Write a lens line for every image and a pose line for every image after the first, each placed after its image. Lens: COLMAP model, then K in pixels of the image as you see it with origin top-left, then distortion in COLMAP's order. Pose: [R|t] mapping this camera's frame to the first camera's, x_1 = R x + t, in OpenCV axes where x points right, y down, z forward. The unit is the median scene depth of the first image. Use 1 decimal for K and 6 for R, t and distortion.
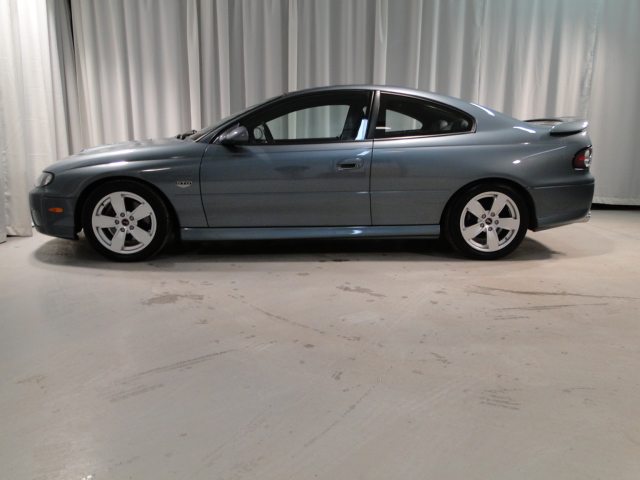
lens RADIAL K [[435.6, 0, 320.0], [0, 435.6, 240.0], [0, 0, 1]] dist [-0.001024, 0.000815]
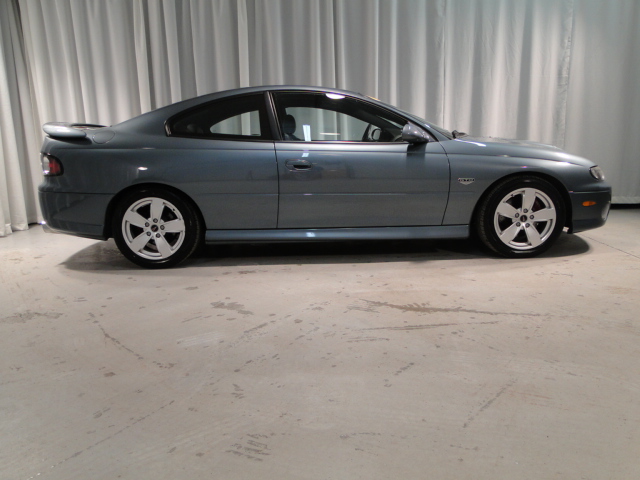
lens RADIAL K [[440.6, 0, 320.0], [0, 440.6, 240.0], [0, 0, 1]] dist [0.000649, -0.002215]
pose [[0.997512, -0.015248, -0.068833, 0.167511], [0.014804, 0.999866, -0.006968, -0.007725], [0.068930, 0.005932, 0.997604, 0.042246]]
